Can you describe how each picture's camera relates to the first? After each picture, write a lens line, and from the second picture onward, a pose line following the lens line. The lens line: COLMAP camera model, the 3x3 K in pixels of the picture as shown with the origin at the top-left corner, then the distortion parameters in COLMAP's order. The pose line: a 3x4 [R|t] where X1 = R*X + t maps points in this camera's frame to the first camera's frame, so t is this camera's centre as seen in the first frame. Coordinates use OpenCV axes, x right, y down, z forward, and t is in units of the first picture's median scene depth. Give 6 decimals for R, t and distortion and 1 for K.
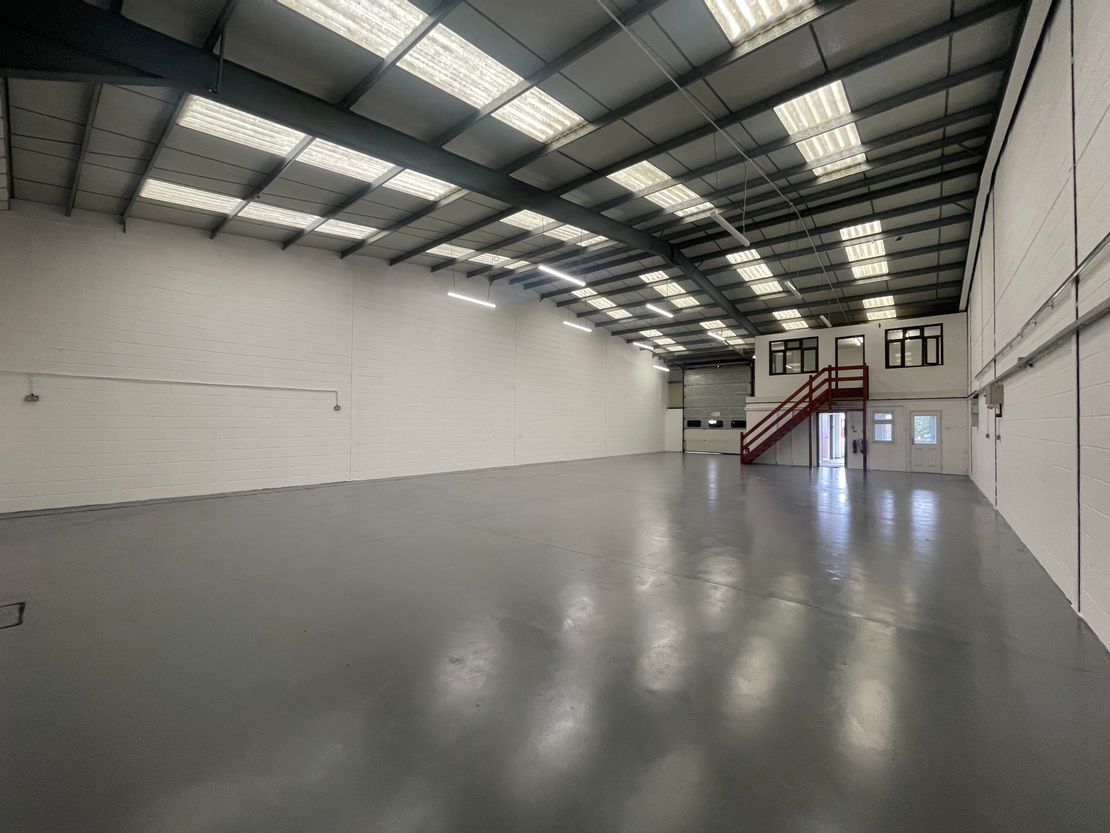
lens RADIAL K [[446.5, 0, 560.9], [0, 446.5, 408.3], [0, 0, 1]] dist [-0.003154, -0.001016]
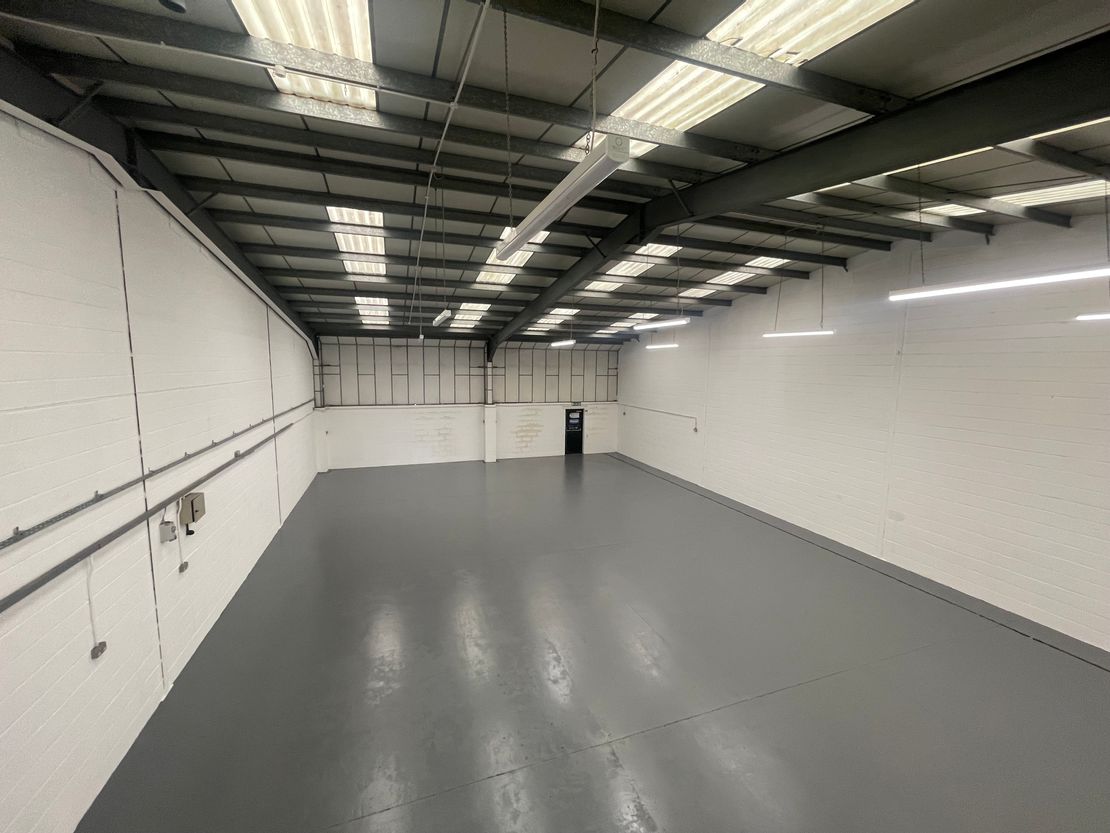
lens RADIAL K [[446.5, 0, 561.2], [0, 446.5, 413.4], [0, 0, 1]] dist [-0.003154, -0.001016]
pose [[0.500113, -0.094450, 0.860794, 0.228052], [-0.027161, 0.991834, 0.124609, -0.199152], [-0.865534, -0.085699, 0.493464, 0.385047]]
